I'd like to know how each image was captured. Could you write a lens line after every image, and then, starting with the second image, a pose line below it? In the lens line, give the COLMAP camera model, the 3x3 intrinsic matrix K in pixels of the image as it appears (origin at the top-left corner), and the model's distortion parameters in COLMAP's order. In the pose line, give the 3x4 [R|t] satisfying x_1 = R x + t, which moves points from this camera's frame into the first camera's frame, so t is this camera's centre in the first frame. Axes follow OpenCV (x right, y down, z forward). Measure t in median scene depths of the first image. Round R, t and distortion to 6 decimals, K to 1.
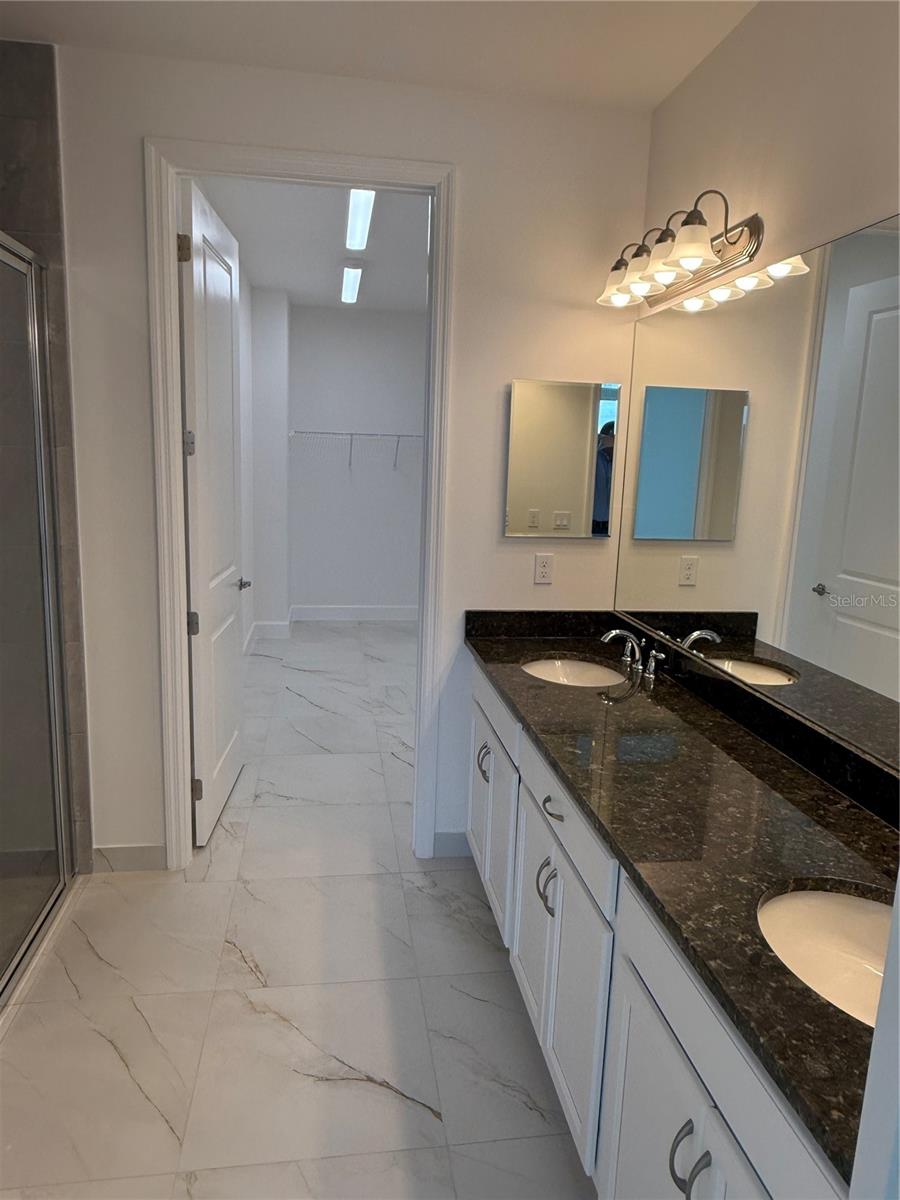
lens RADIAL K [[802.4, 0, 451.1], [0, 802.4, 597.6], [0, 0, 1]] dist [-0.005532, 0.003494]
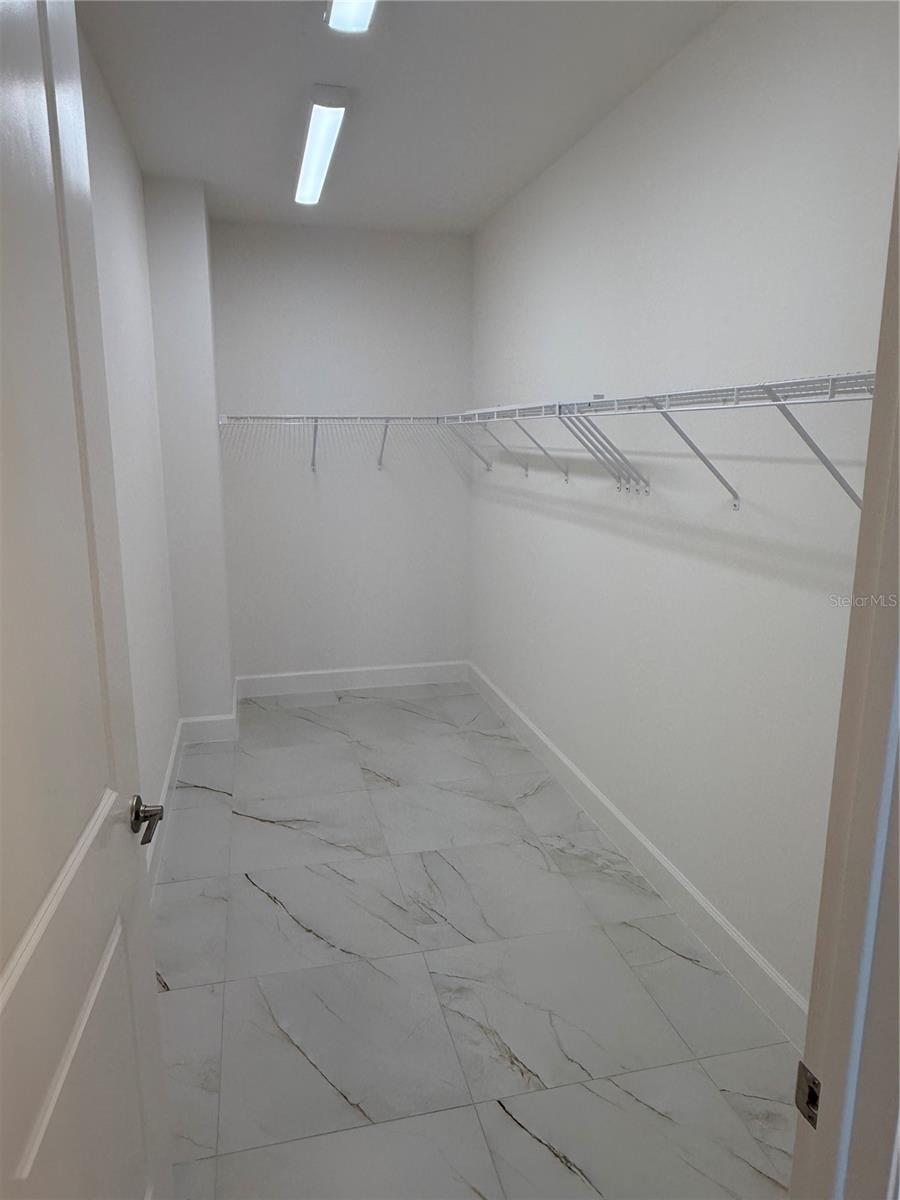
lens RADIAL K [[802.4, 0, 448.1], [0, 802.4, 603.7], [0, 0, 1]] dist [-0.005532, 0.003494]
pose [[0.995540, -0.050281, 0.079821, -0.081725], [0.048101, 0.998421, 0.029000, -0.070632], [-0.081153, -0.025031, 0.996387, 0.356593]]
